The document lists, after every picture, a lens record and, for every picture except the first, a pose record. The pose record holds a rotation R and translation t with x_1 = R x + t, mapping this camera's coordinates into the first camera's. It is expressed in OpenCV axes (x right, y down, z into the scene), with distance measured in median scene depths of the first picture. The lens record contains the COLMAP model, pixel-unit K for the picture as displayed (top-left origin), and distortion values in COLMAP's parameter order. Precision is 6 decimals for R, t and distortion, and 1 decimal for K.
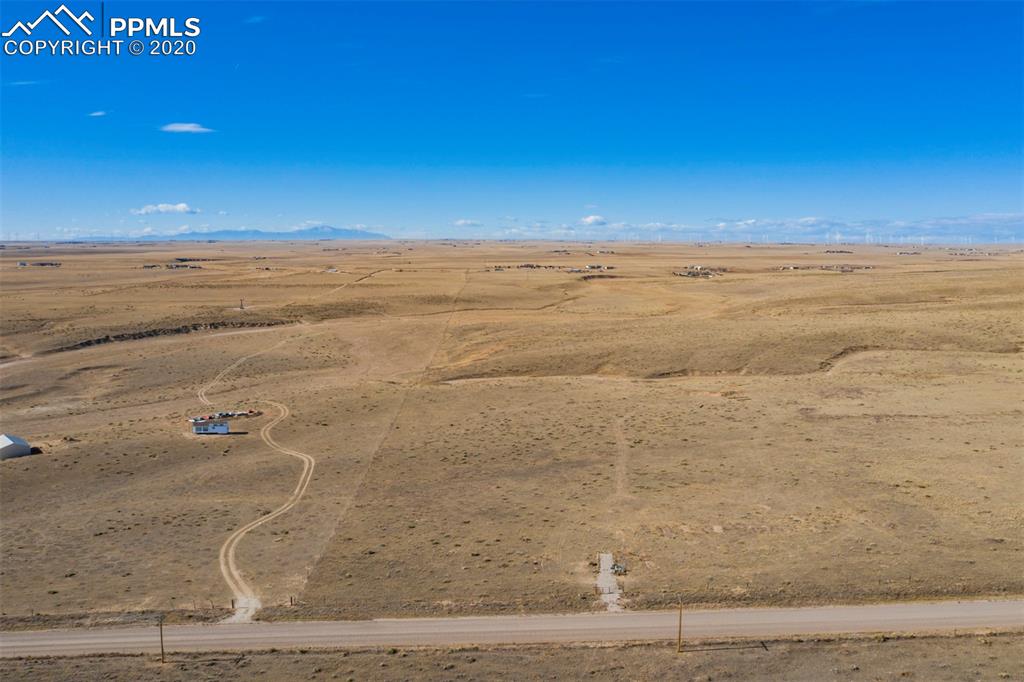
lens RADIAL K [[856.9, 0, 512.6], [0, 856.9, 346.6], [0, 0, 1]] dist [-0.018521, 0.003729]
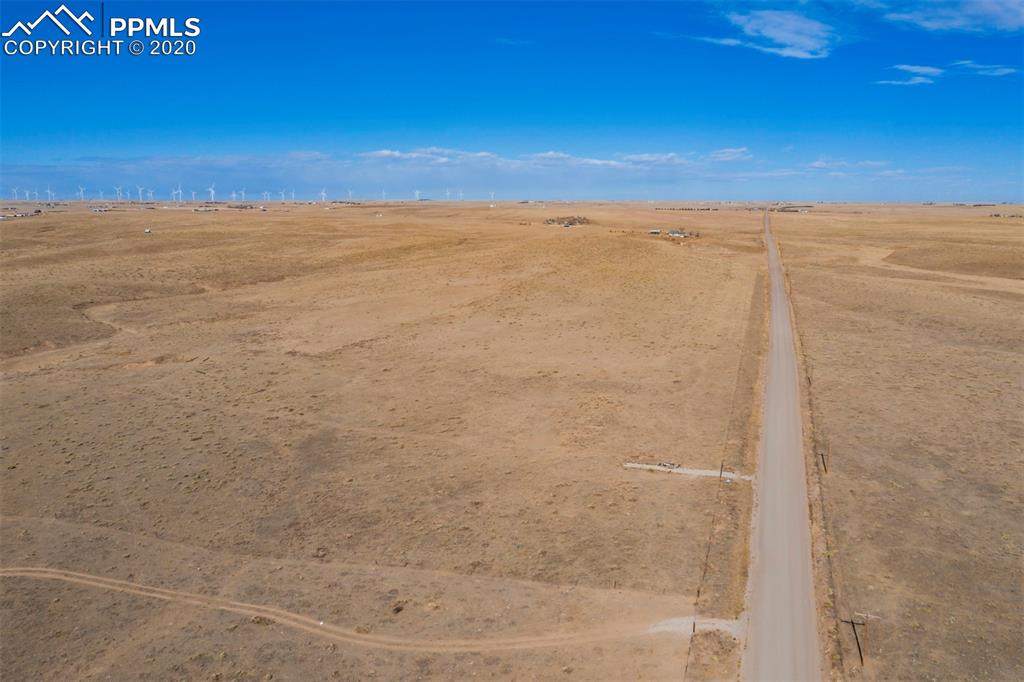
lens RADIAL K [[841.6, 0, 512.0], [0, 841.6, 341.0], [0, 0, 1]] dist [-0.017946, -0.000573]
pose [[0.325683, -0.157893, 0.932202, -0.578118], [0.114125, 0.985313, 0.127017, -0.044018], [-0.938566, 0.065020, 0.338919, 0.472400]]
